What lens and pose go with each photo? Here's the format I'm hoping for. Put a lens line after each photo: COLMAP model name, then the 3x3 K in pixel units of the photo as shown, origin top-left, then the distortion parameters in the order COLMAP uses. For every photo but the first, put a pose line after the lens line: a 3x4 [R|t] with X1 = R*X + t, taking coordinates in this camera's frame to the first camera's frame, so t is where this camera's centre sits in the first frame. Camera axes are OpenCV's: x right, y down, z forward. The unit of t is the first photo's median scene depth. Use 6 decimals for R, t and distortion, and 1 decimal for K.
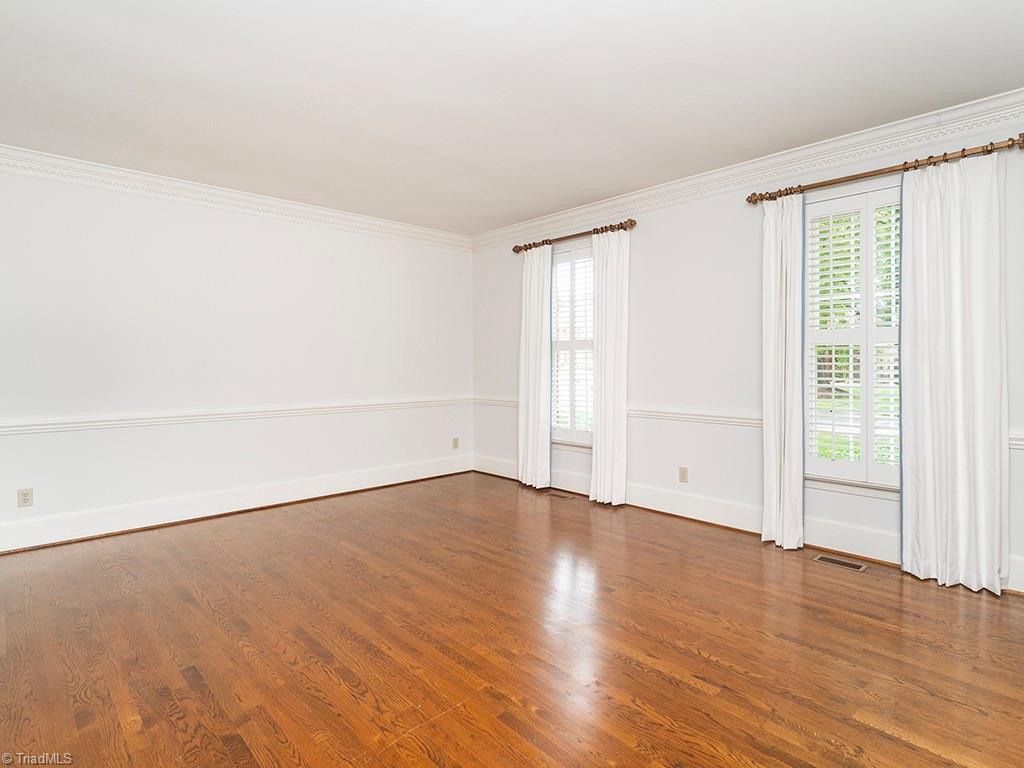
lens RADIAL K [[538.7, 0, 512.0], [0, 538.7, 384.0], [0, 0, 1]] dist [-0.067466, 0.000433]
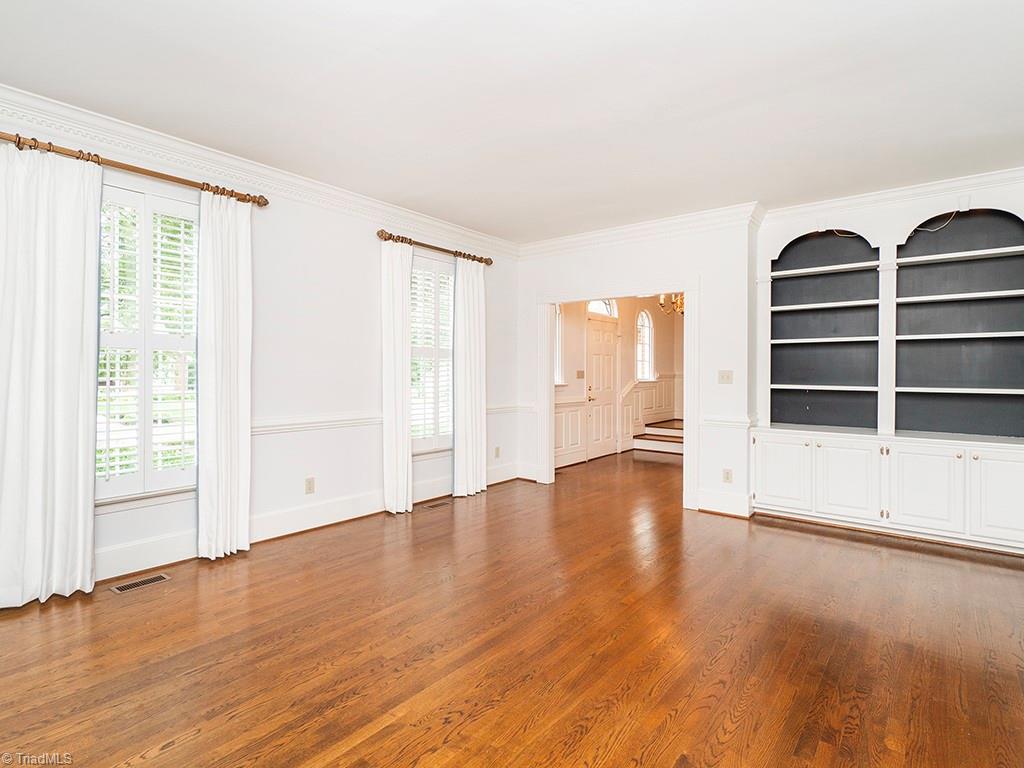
lens RADIAL K [[538.7, 0, 512.0], [0, 538.7, 384.0], [0, 0, 1]] dist [-0.000117, -0.000813]
pose [[-0.148040, -0.023648, 0.988699, -0.660958], [0.038155, 0.998833, 0.029604, -0.026845], [-0.988245, 0.042107, -0.146965, 0.744163]]
